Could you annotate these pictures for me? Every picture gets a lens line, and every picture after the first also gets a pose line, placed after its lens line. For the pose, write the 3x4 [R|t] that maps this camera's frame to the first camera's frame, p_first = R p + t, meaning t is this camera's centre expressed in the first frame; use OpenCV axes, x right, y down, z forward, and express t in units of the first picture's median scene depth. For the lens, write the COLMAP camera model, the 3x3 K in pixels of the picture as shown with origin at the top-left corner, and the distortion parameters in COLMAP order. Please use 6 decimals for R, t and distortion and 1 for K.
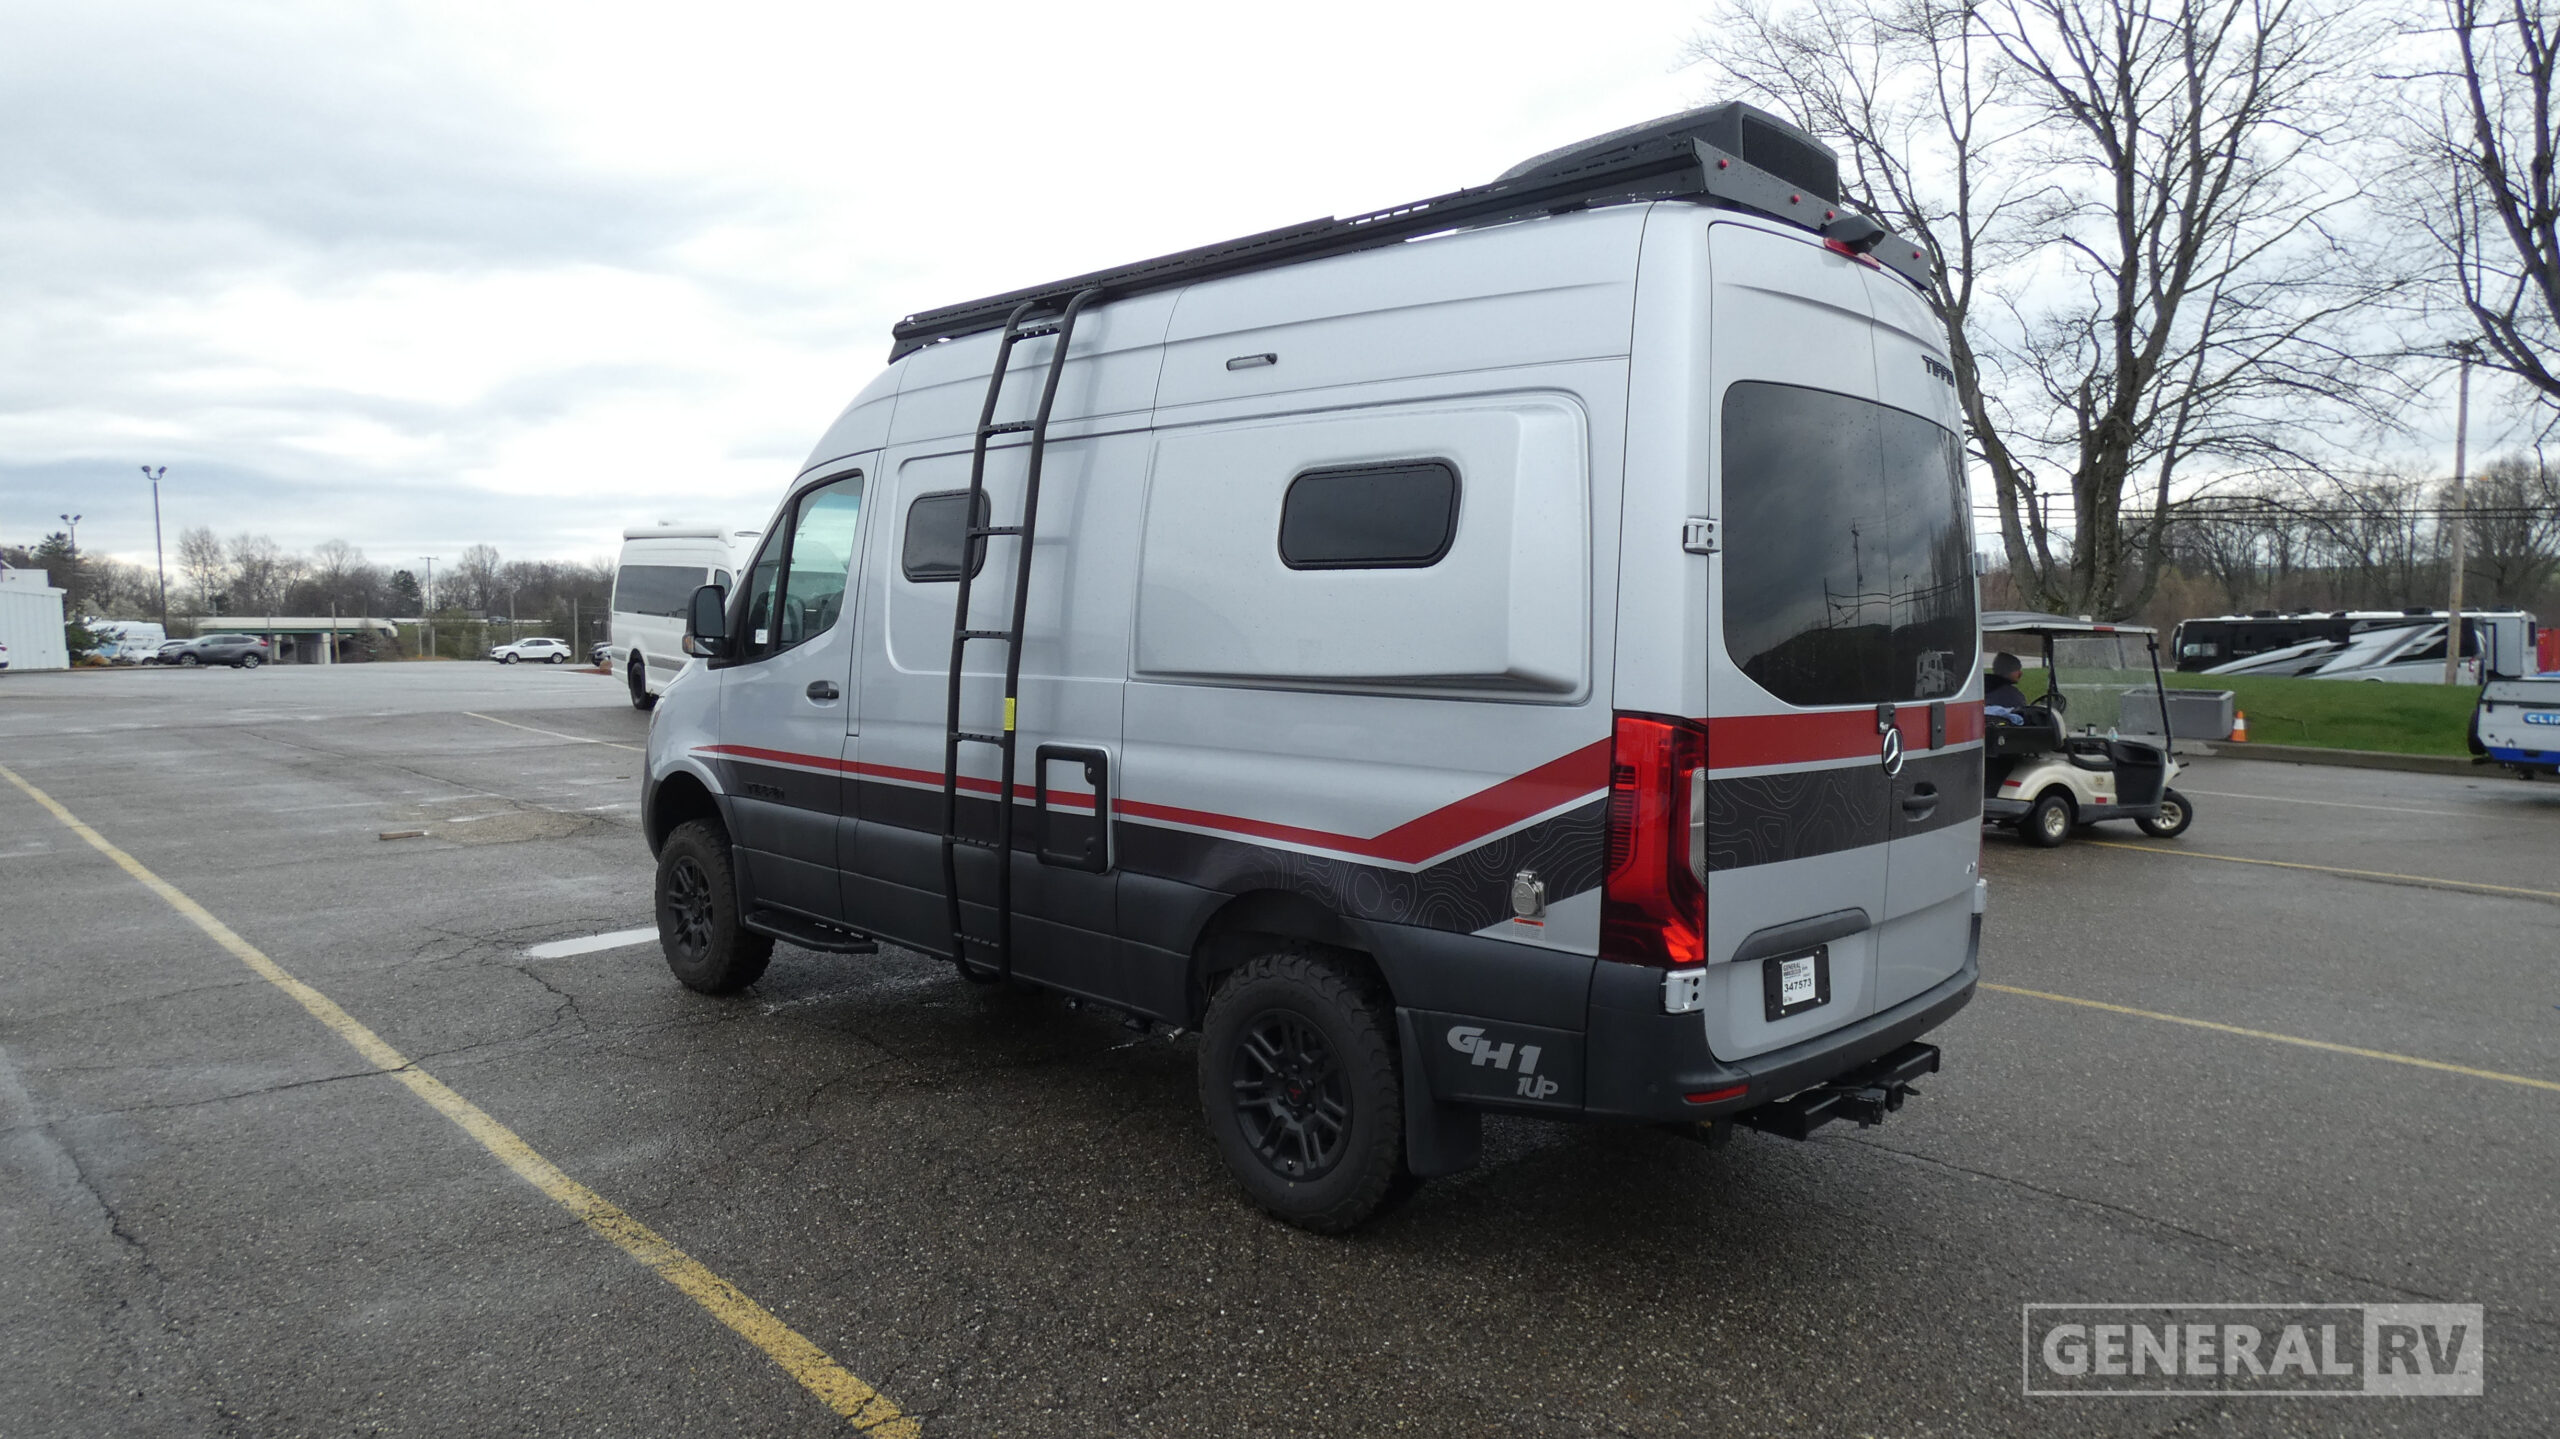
lens RADIAL K [[1532.7, 0, 1254.8], [0, 1532.7, 712.2], [0, 0, 1]] dist [0.000323, -0.000735]
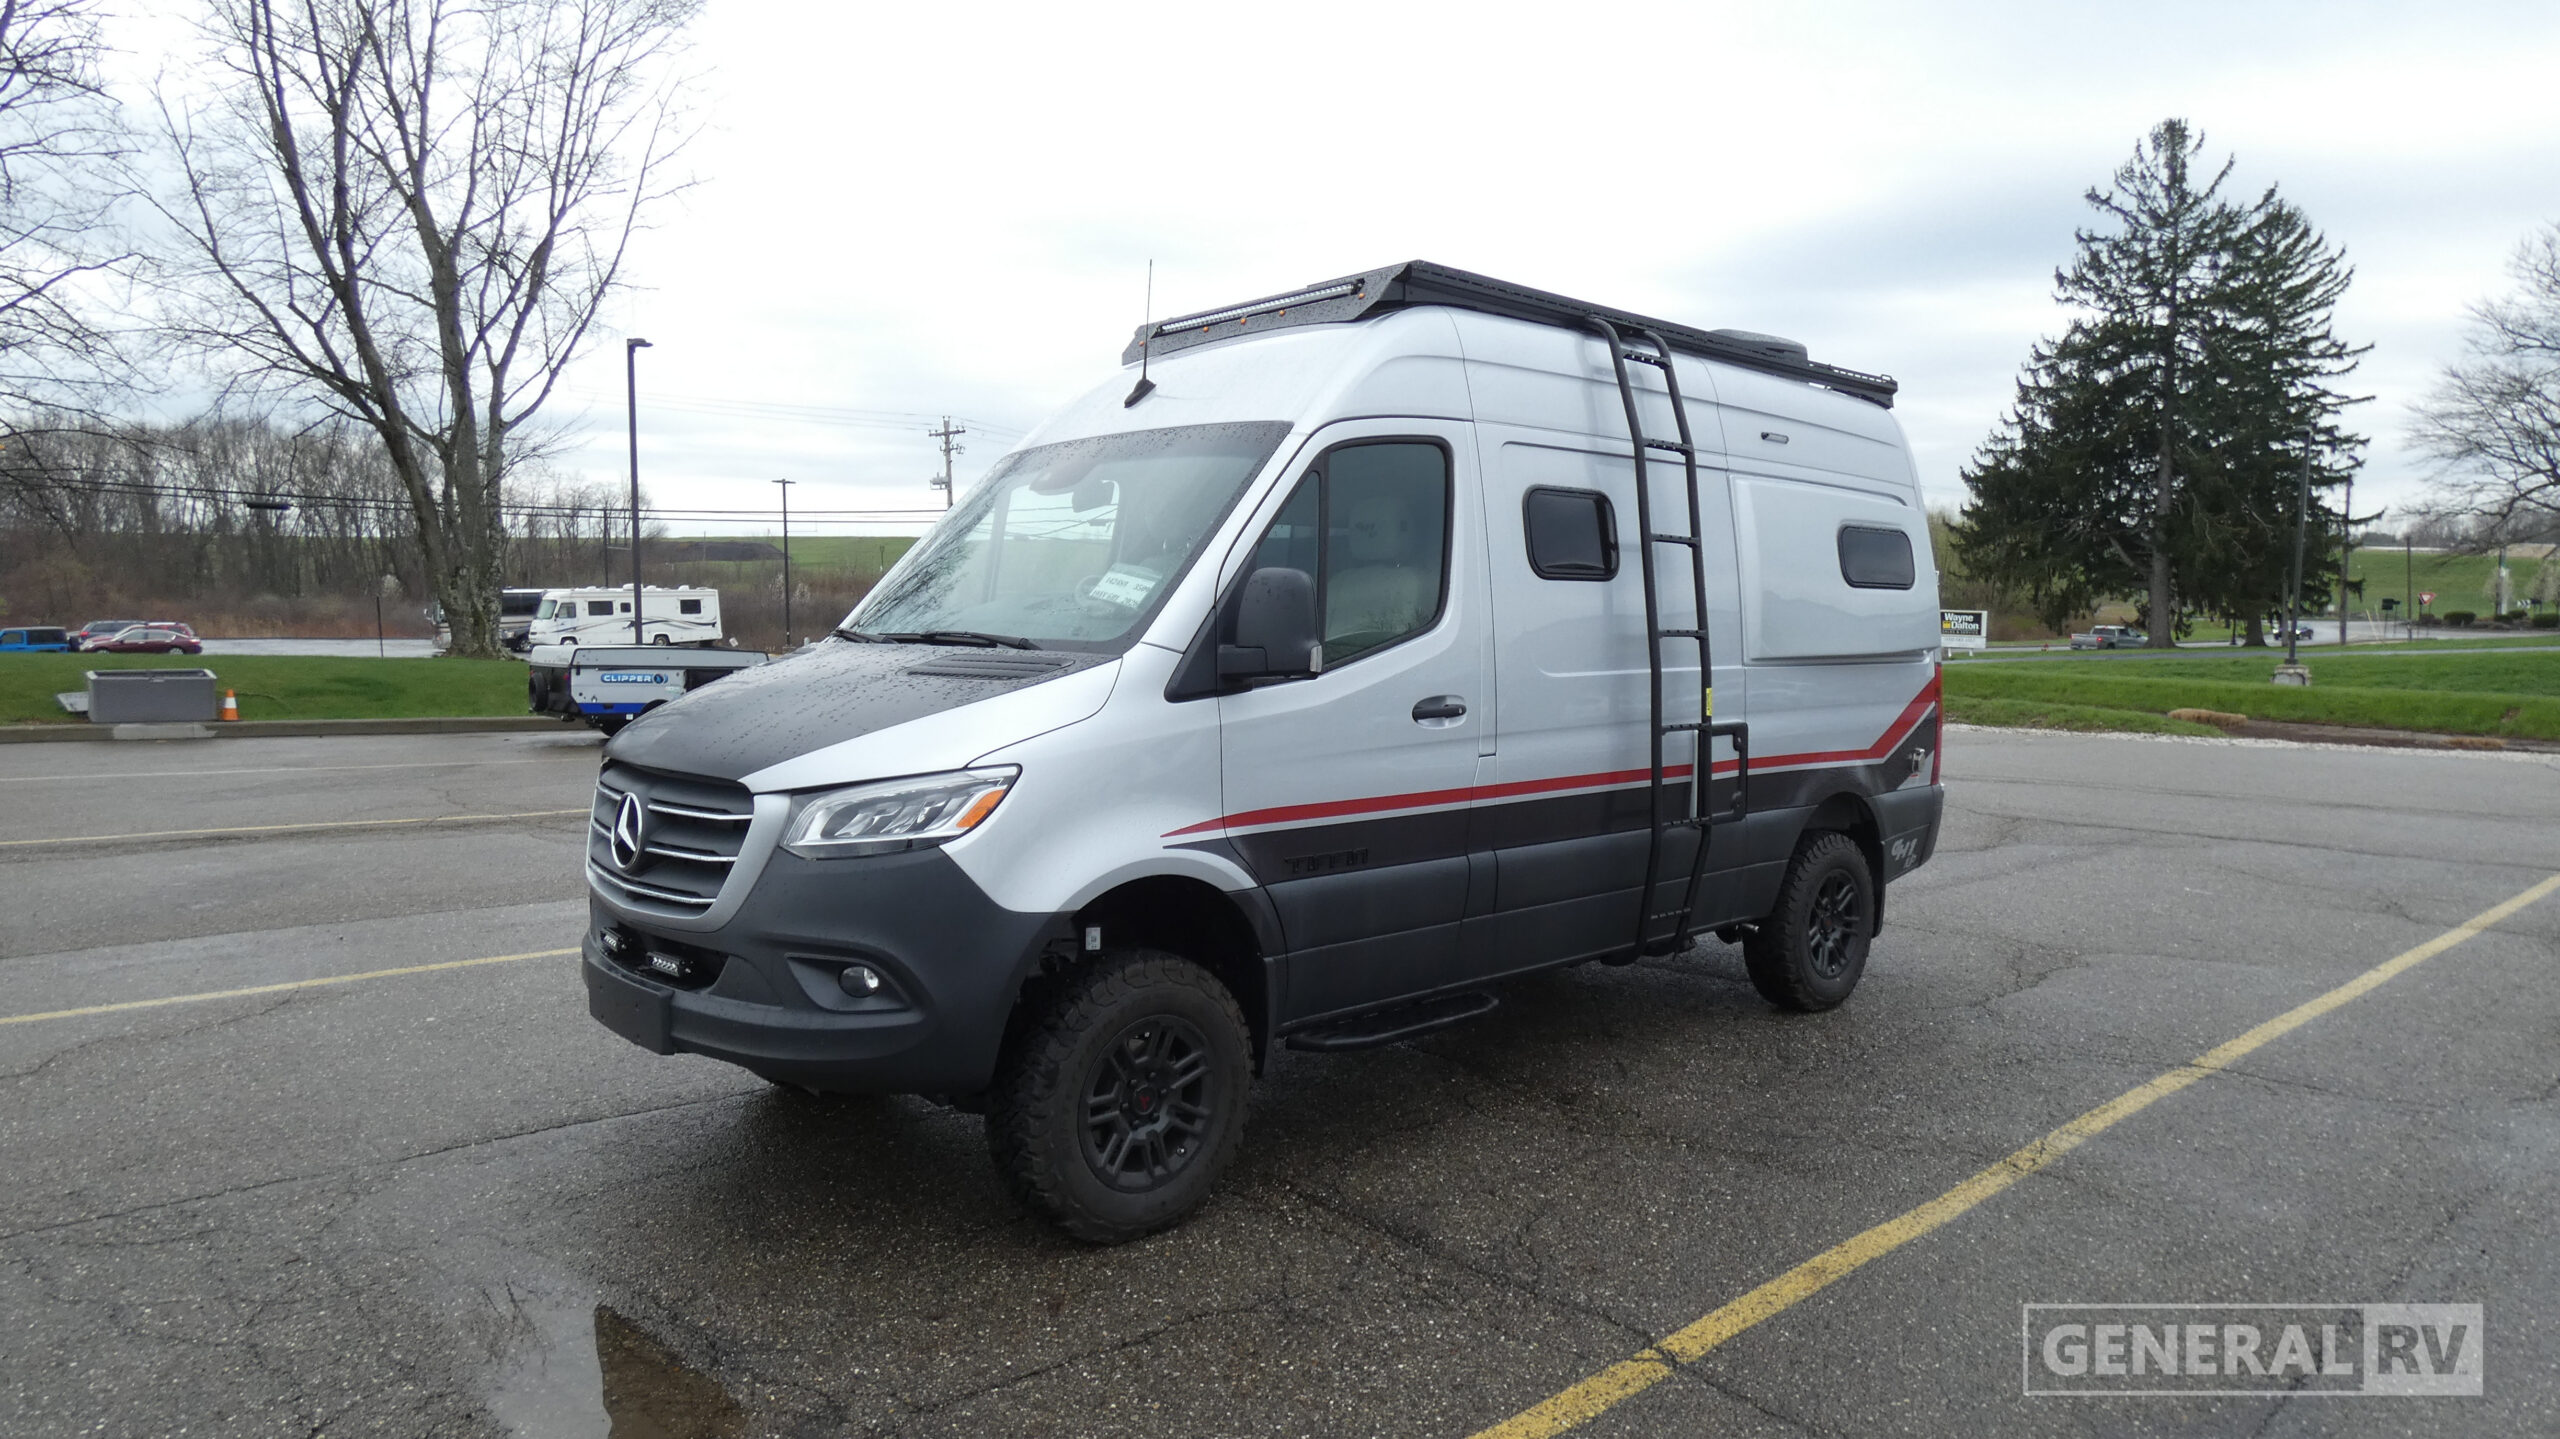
lens RADIAL K [[1532.7, 0, 1295.2], [0, 1532.7, 719.3], [0, 0, 1]] dist [0.000323, -0.000735]
pose [[0.040623, -0.076911, 0.996210, -1.254514], [0.051440, 0.995872, 0.074787, -0.083546], [-0.997850, 0.048207, 0.044412, 1.198504]]
